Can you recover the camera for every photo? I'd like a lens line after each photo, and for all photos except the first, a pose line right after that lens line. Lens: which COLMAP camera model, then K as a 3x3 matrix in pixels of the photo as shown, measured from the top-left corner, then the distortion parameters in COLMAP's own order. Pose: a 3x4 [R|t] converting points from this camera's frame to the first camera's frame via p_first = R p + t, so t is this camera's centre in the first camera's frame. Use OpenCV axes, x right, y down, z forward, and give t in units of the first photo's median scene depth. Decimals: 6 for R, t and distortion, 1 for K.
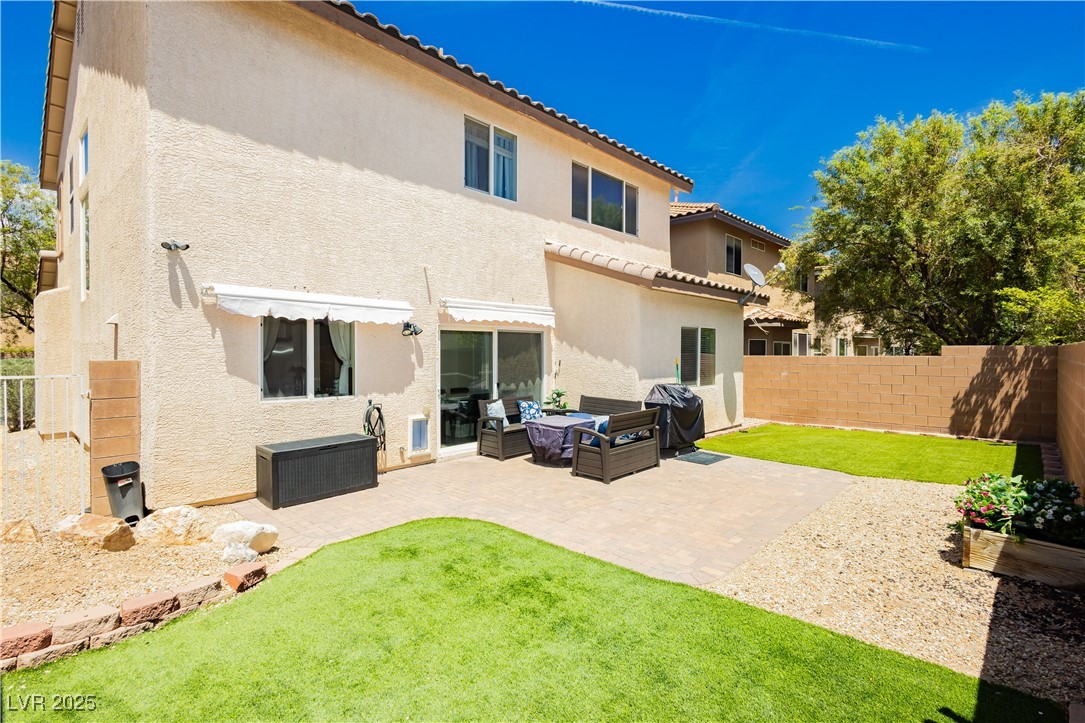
lens RADIAL K [[512.1, 0, 548.3], [0, 512.1, 360.9], [0, 0, 1]] dist [0.000488, 0.000208]
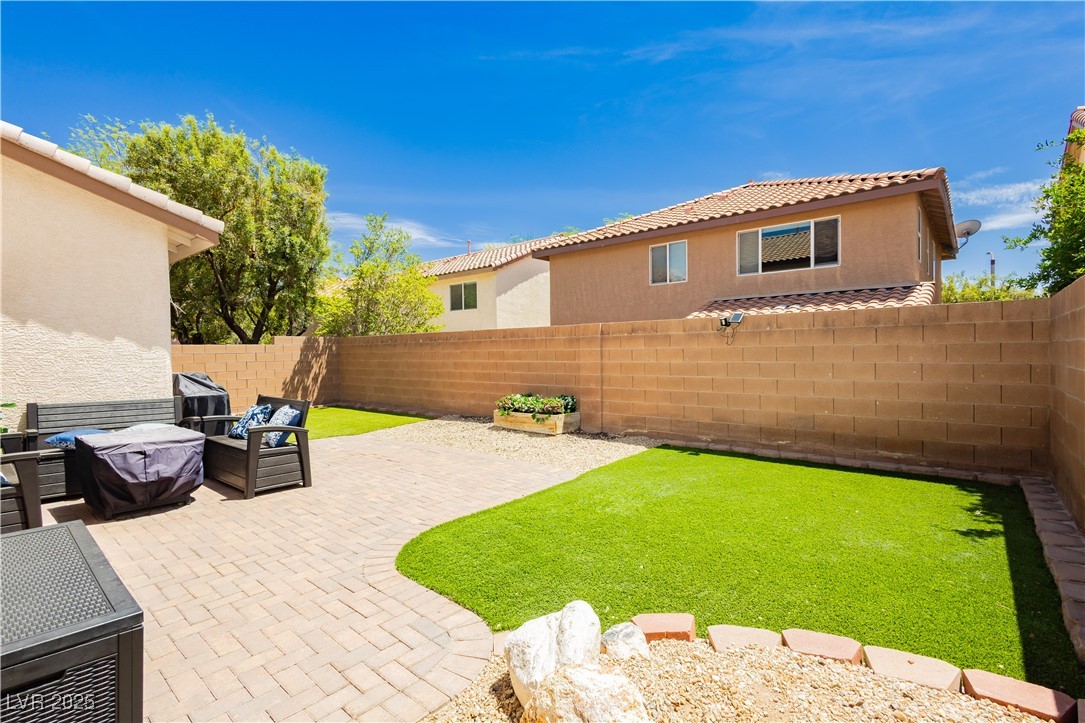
lens RADIAL K [[498.6, 0, 542.5], [0, 498.6, 361.5], [0, 0, 1]] dist [0.002667, -0.000007]
pose [[-0.041924, -0.019859, 0.998923, -0.599940], [0.032032, 0.999262, 0.021210, 0.035489], [-0.998607, 0.032887, -0.041256, 0.588327]]
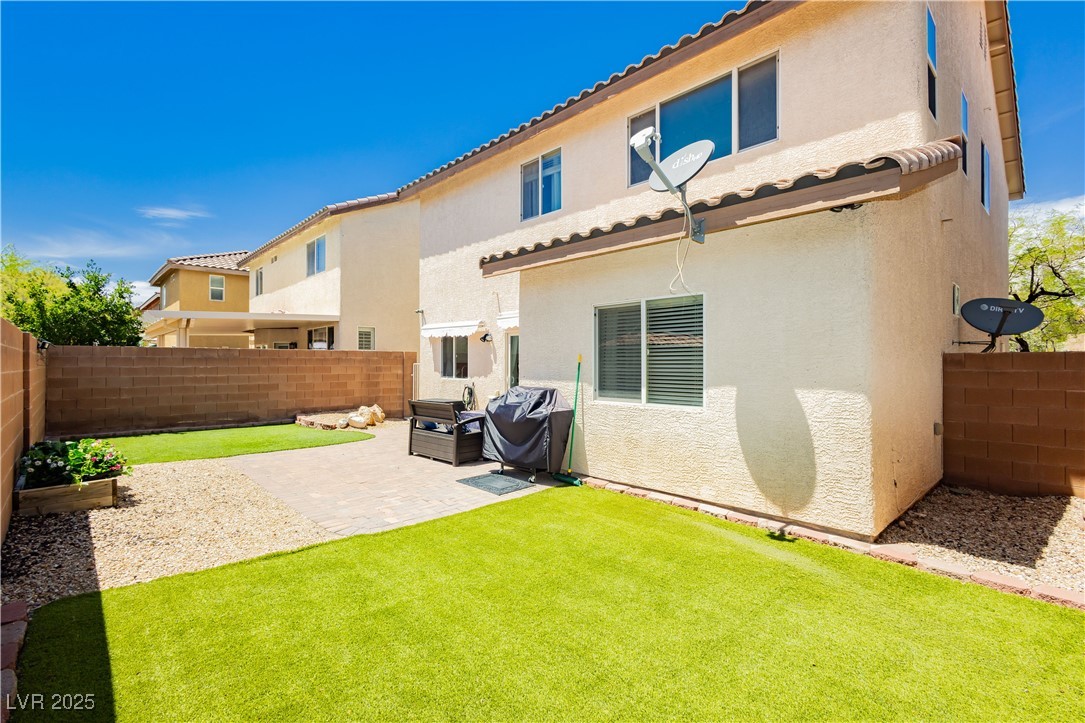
lens RADIAL K [[503.3, 0, 542.5], [0, 503.3, 361.5], [0, 0, 1]] dist [0.019585, -0.009168]
pose [[-0.070262, -0.006466, -0.997508, 1.165263], [-0.019768, 0.999792, -0.005089, 0.012124], [0.997333, 0.019361, -0.070376, 1.245706]]
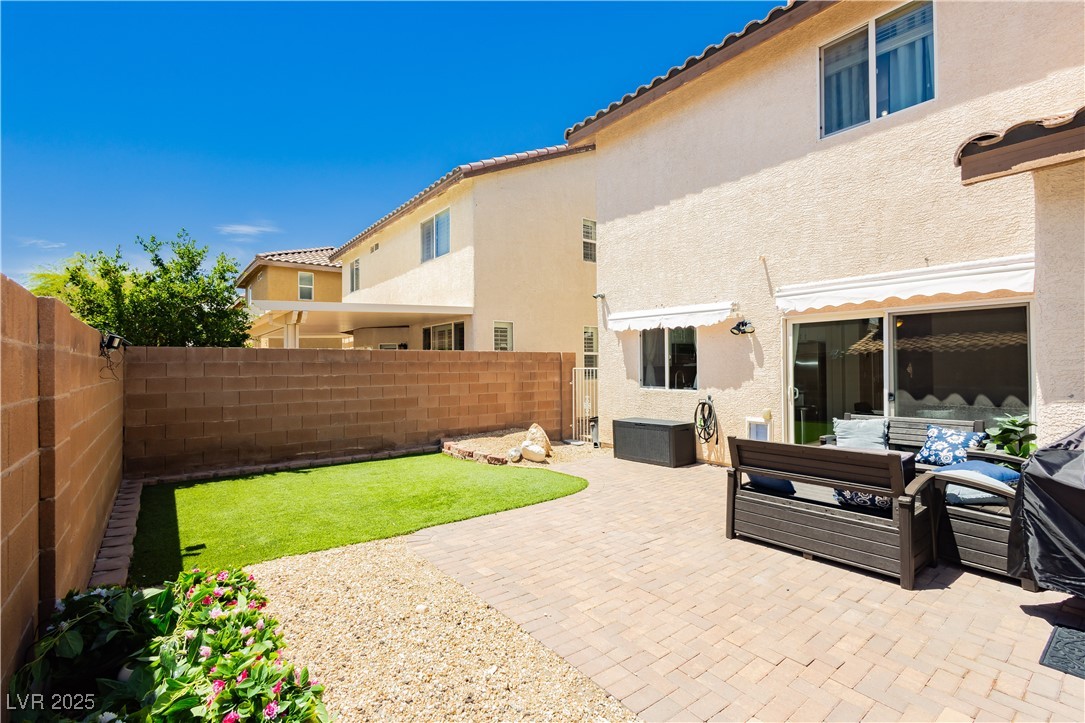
lens RADIAL K [[498.6, 0, 542.5], [0, 498.6, 361.5], [0, 0, 1]] dist [0.002667, -0.000007]
pose [[-0.162095, -0.011387, -0.986709, 0.713929], [-0.010982, 0.999892, -0.009735, 0.015847], [0.986714, 0.009258, -0.162202, 0.765924]]
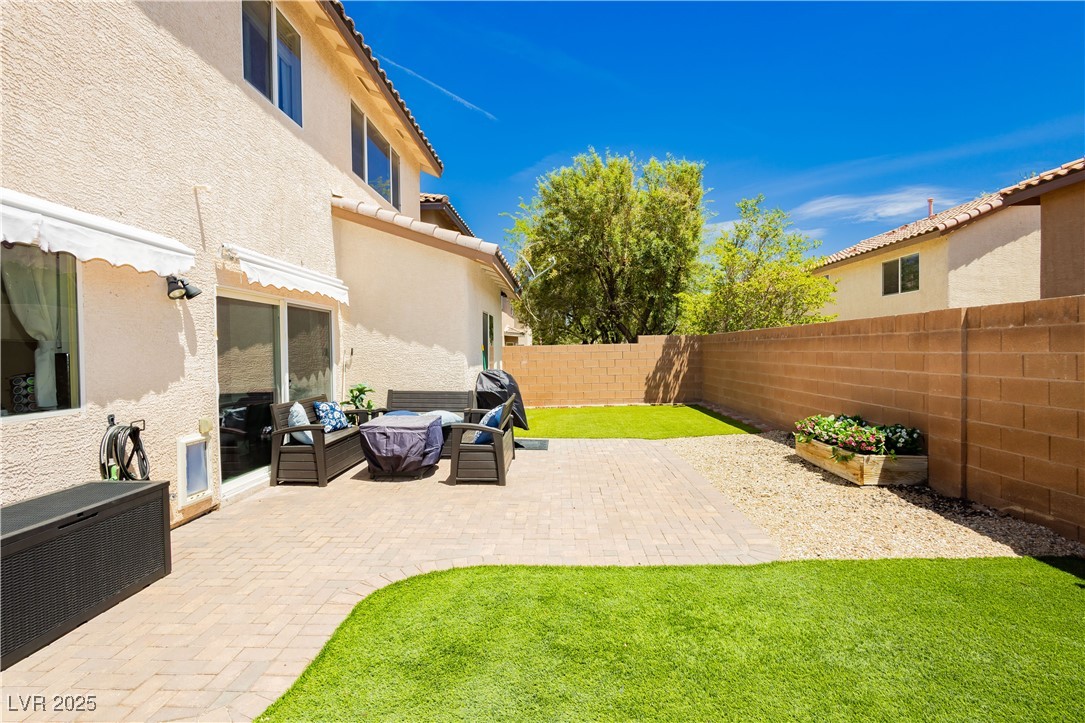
lens RADIAL K [[490.0, 0, 545.8], [0, 490.0, 362.1], [0, 0, 1]] dist [0.002142, 0.000049]
pose [[0.753568, -0.026621, 0.656831, -0.318960], [0.027280, 0.999585, 0.009216, 0.027365], [-0.656804, 0.010973, 0.753982, 0.303922]]
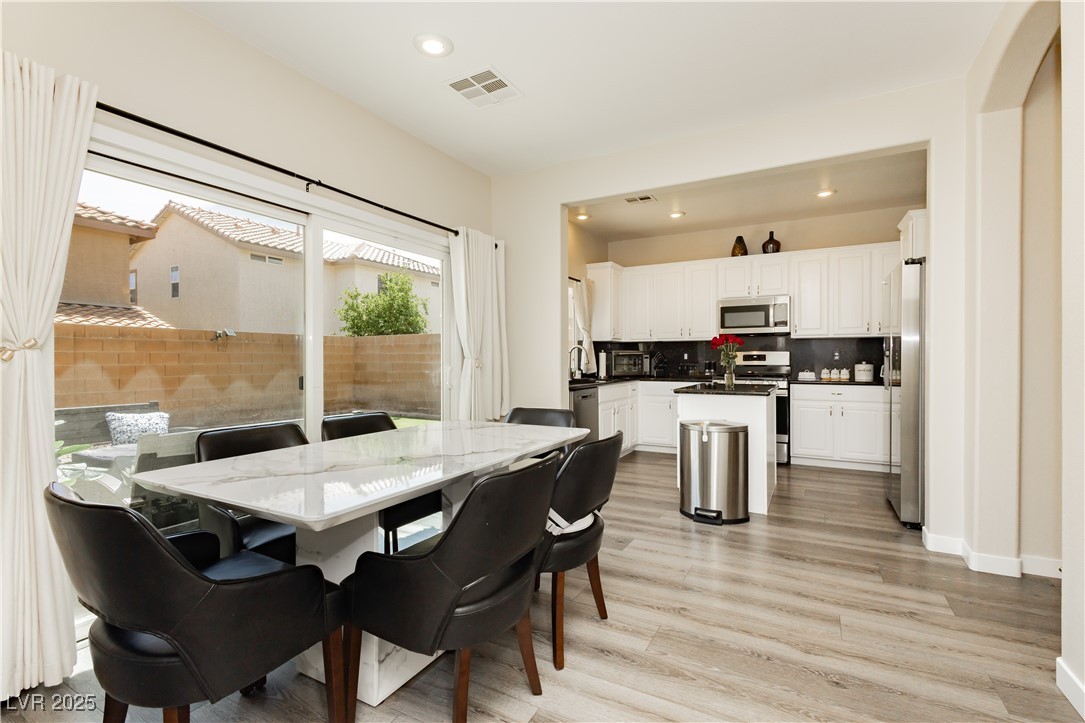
lens RADIAL K [[498.6, 0, 542.5], [0, 498.6, 361.5], [0, 0, 1]] dist [0.002667, -0.000007]
pose [[-0.970110, 0.003416, -0.242643, -0.203170], [-0.002545, 0.999703, 0.024251, 0.028415], [0.242654, 0.024144, -0.969813, 1.595870]]
